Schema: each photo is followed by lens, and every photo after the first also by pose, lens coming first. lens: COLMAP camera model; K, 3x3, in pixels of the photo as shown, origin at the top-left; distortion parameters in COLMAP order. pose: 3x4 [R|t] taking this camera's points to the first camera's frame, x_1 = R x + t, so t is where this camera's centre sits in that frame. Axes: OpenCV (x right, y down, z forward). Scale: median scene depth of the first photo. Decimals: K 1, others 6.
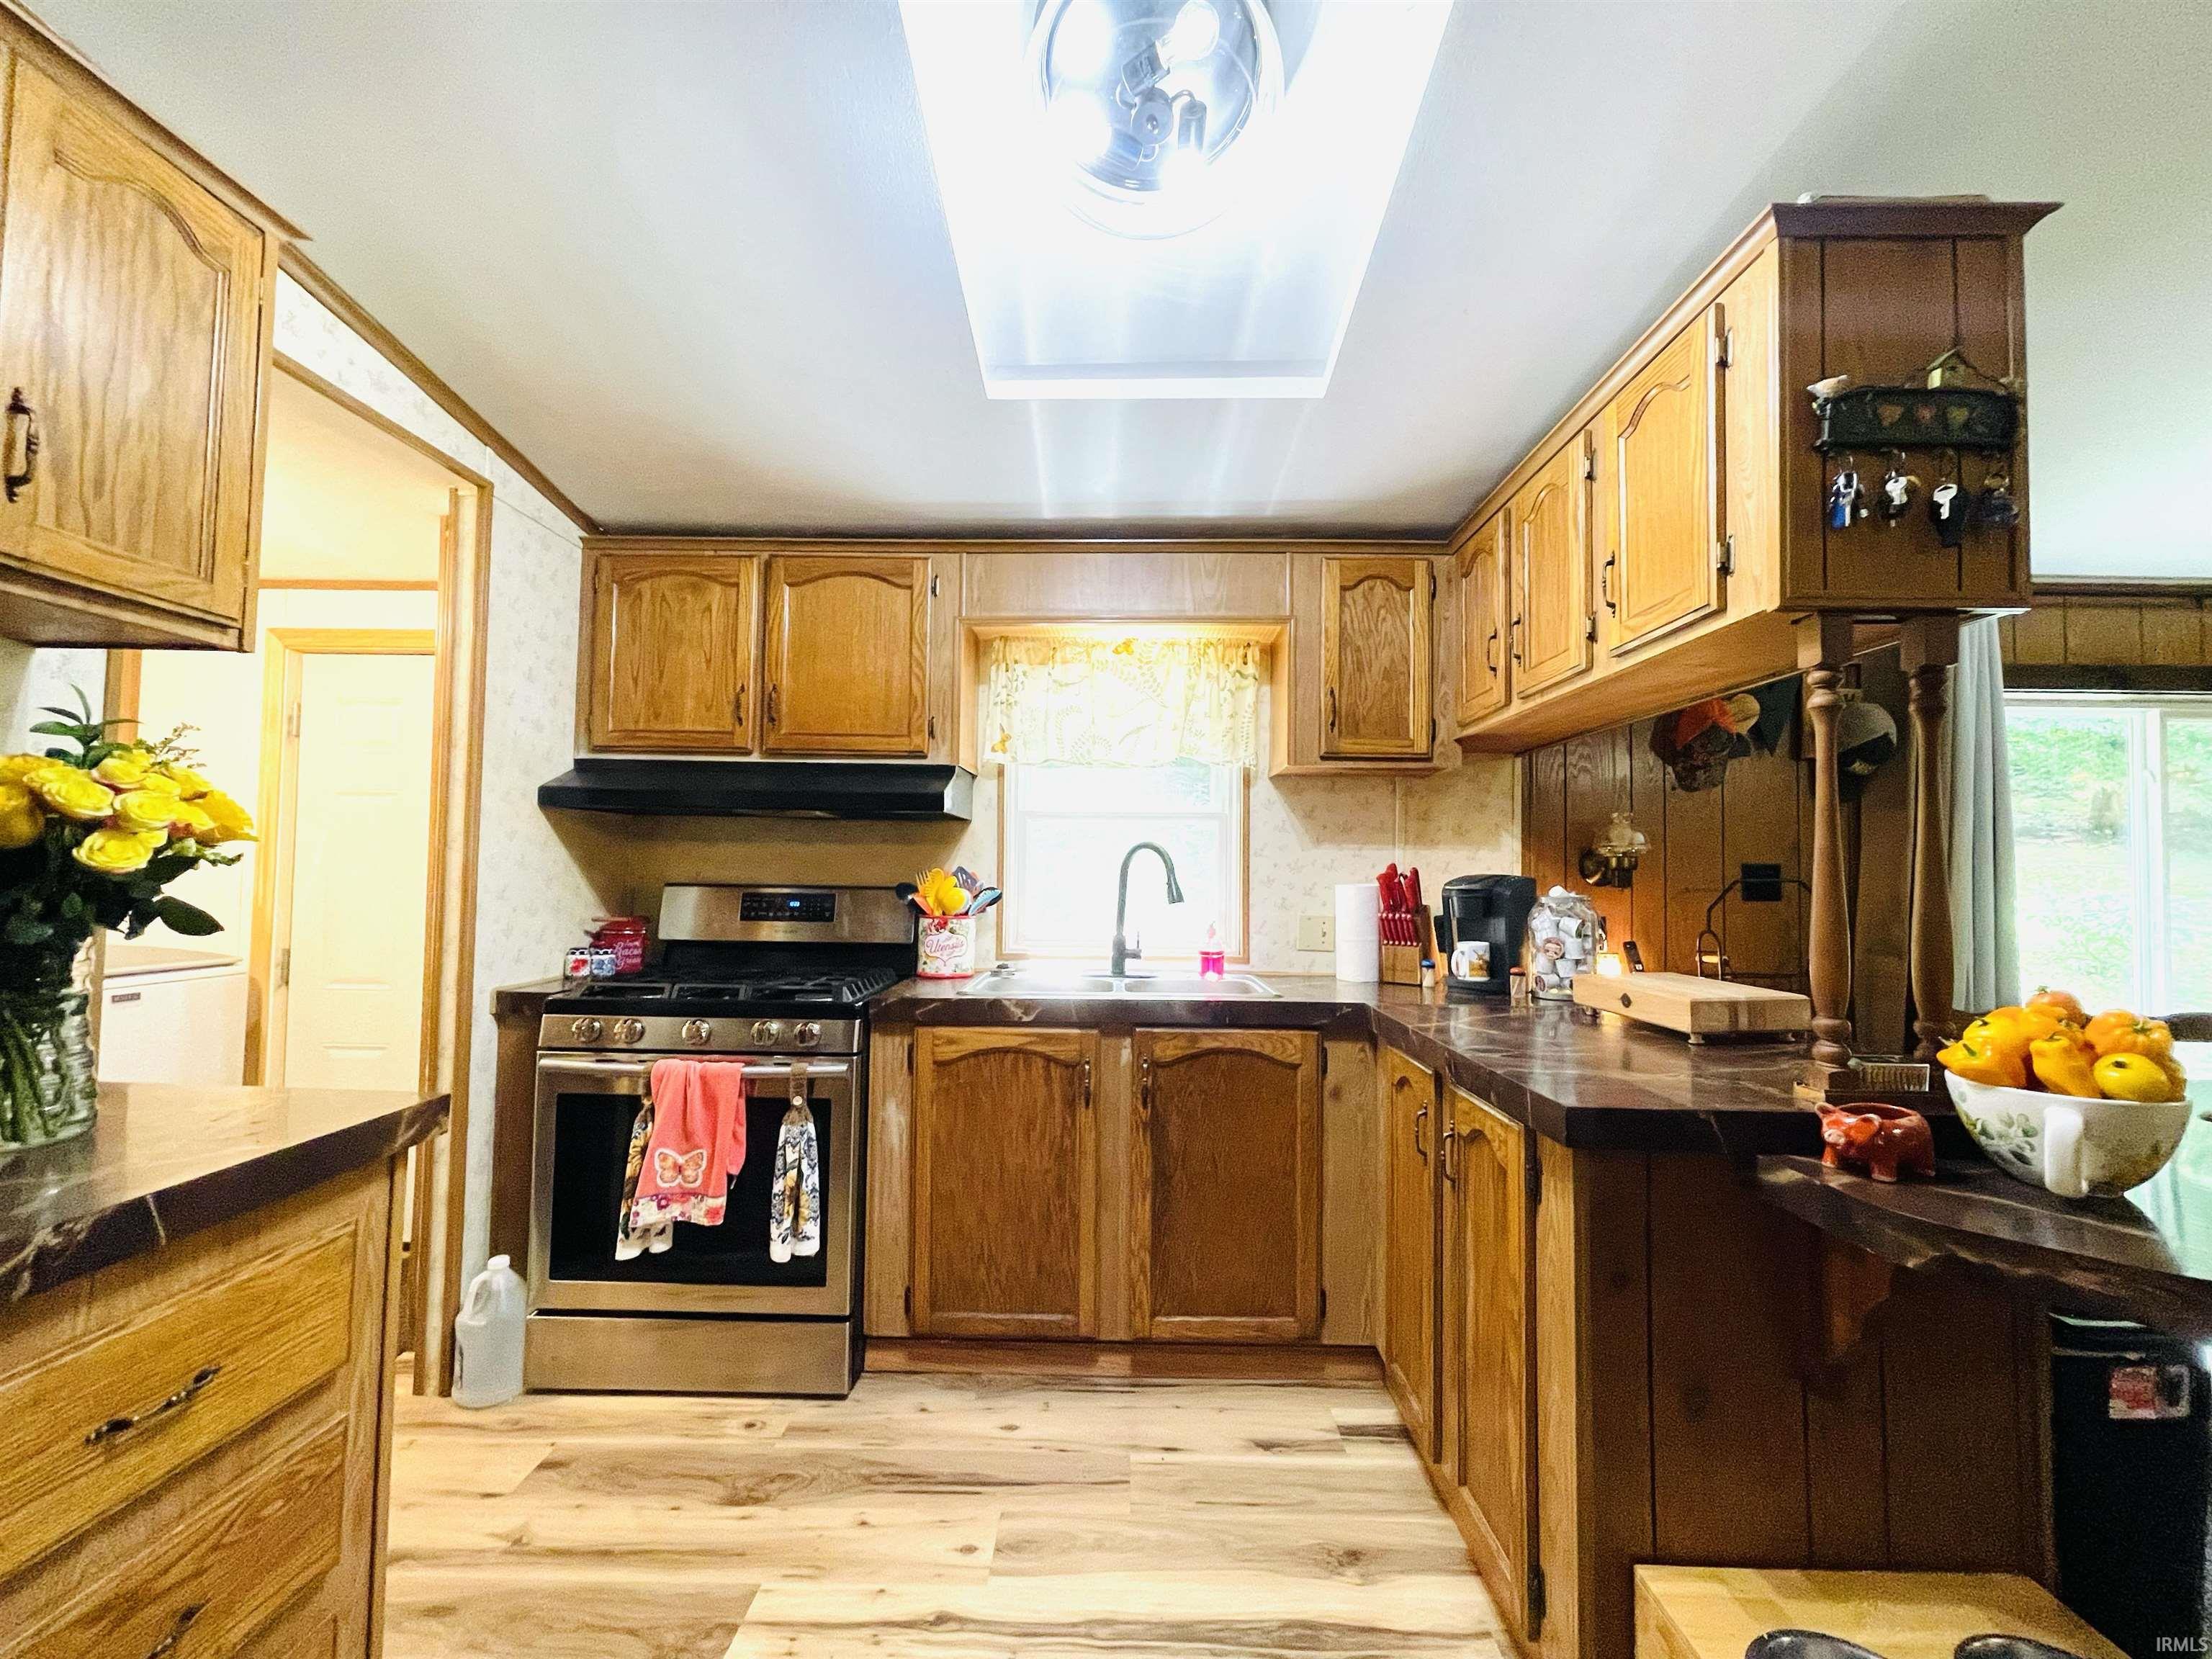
lens RADIAL K [[900.6, 0, 1106.0], [0, 900.6, 829.5], [0, 0, 1]] dist [-0.000017, -0.000143]
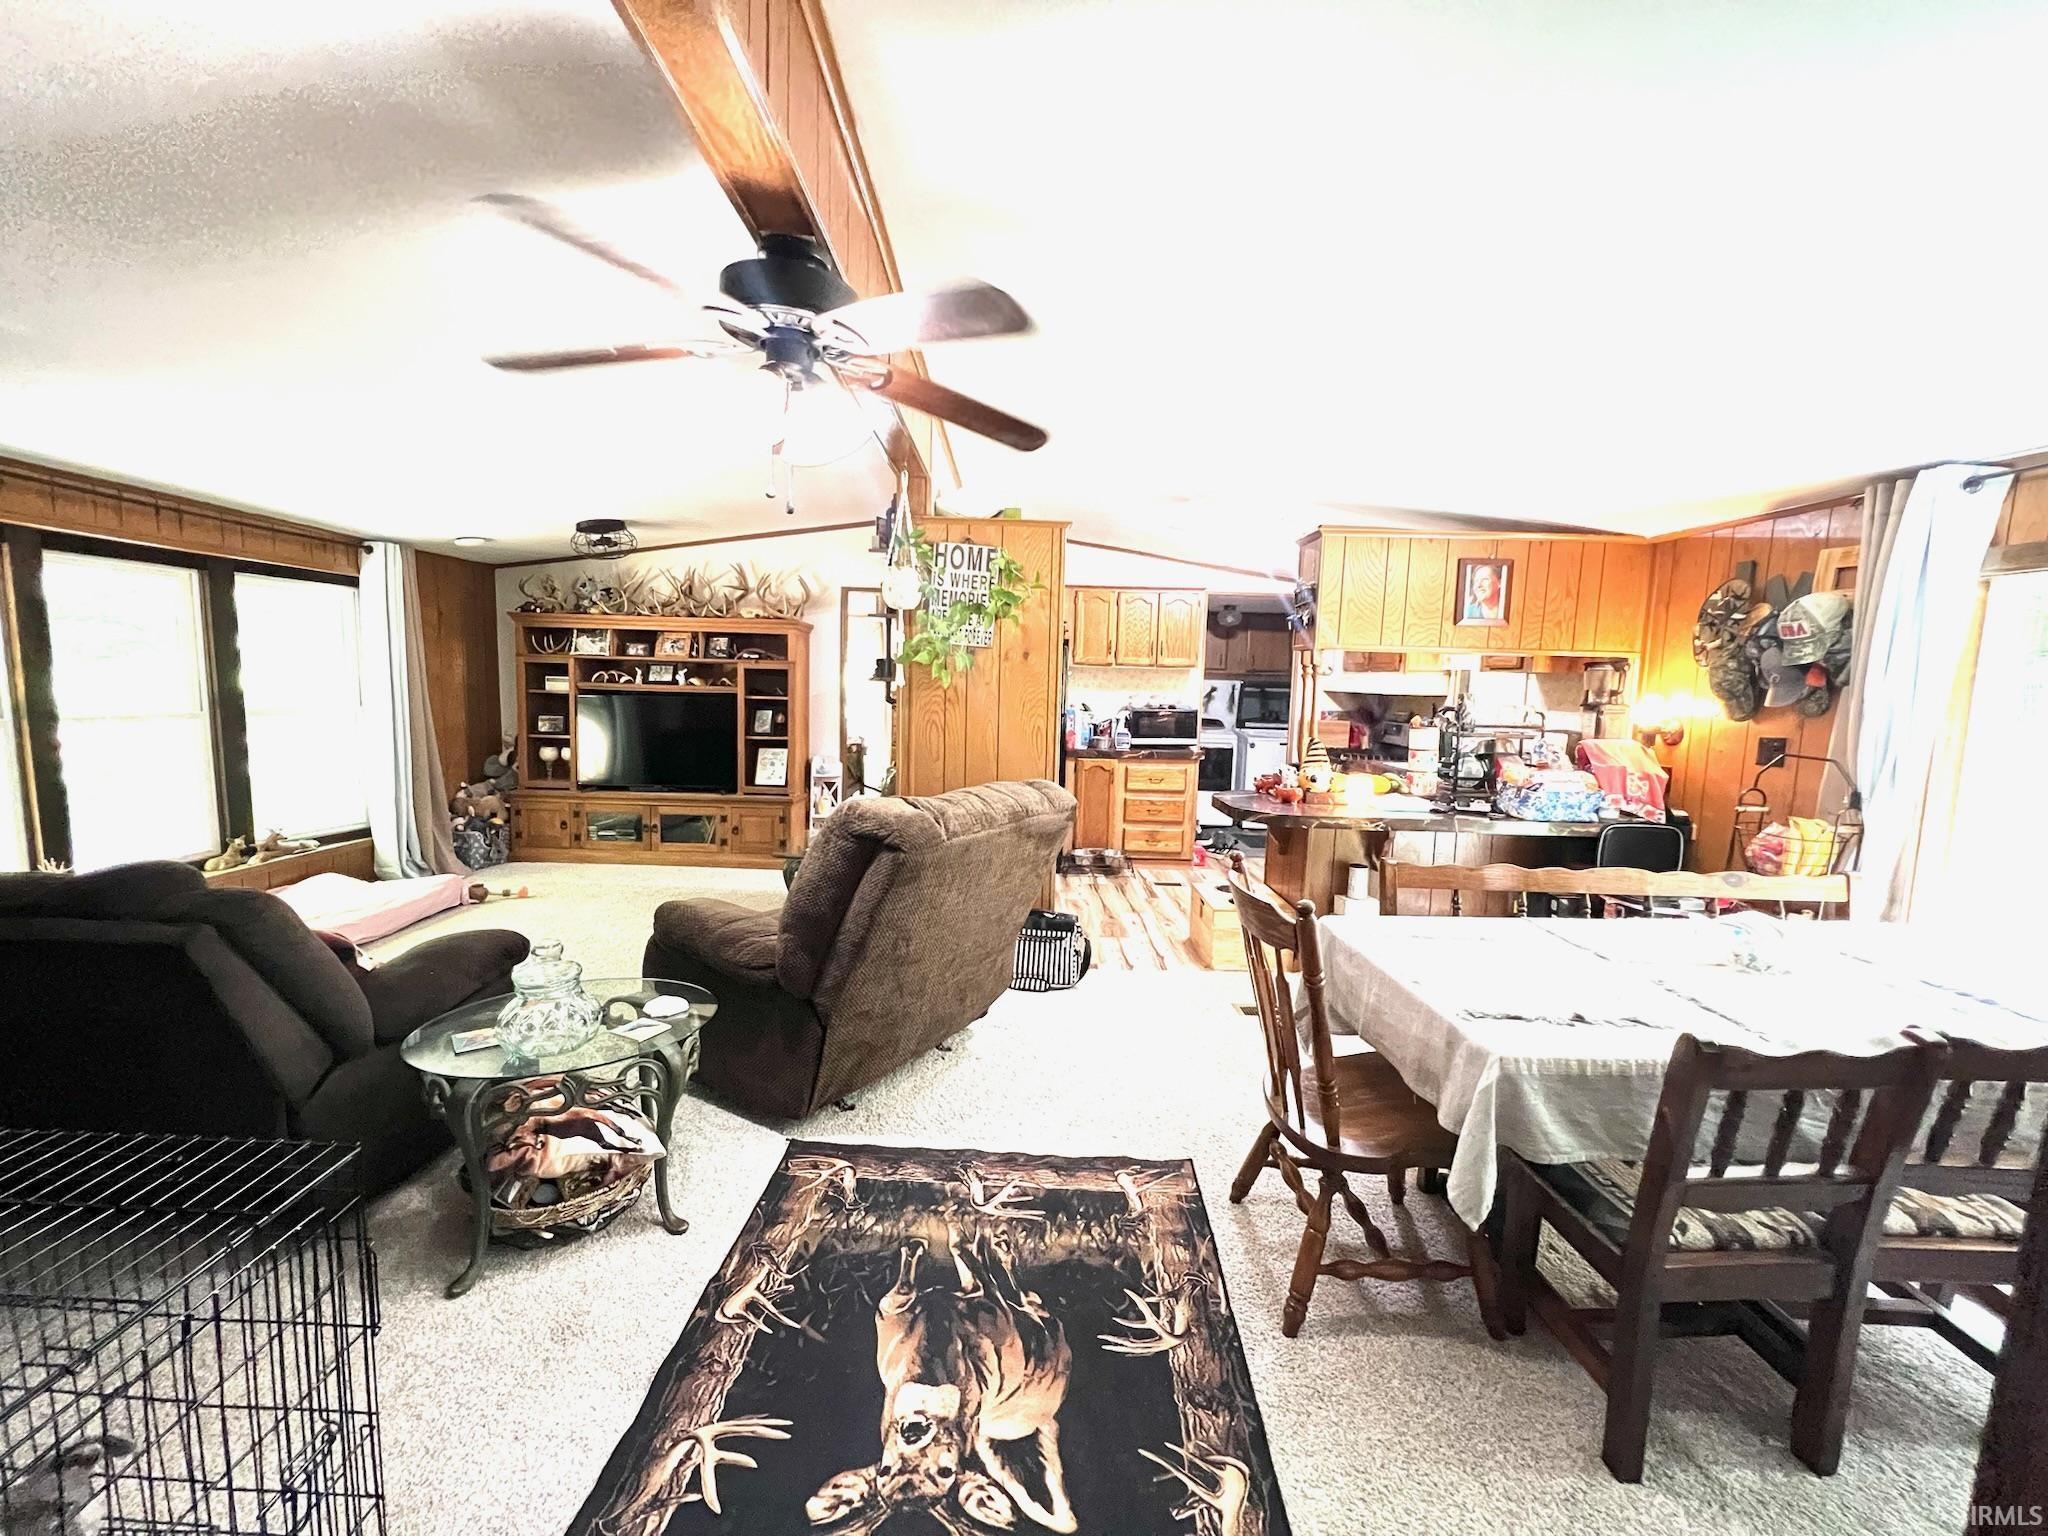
lens RADIAL K [[834.0, 0, 1024.0], [0, 834.0, 768.0], [0, 0, 1]] dist [-0.026760, -0.000068]
pose [[0.019057, 0.100716, -0.994733, 1.995098], [0.019499, 0.994687, 0.101085, -0.064321], [0.999628, -0.021322, 0.016992, -0.079296]]
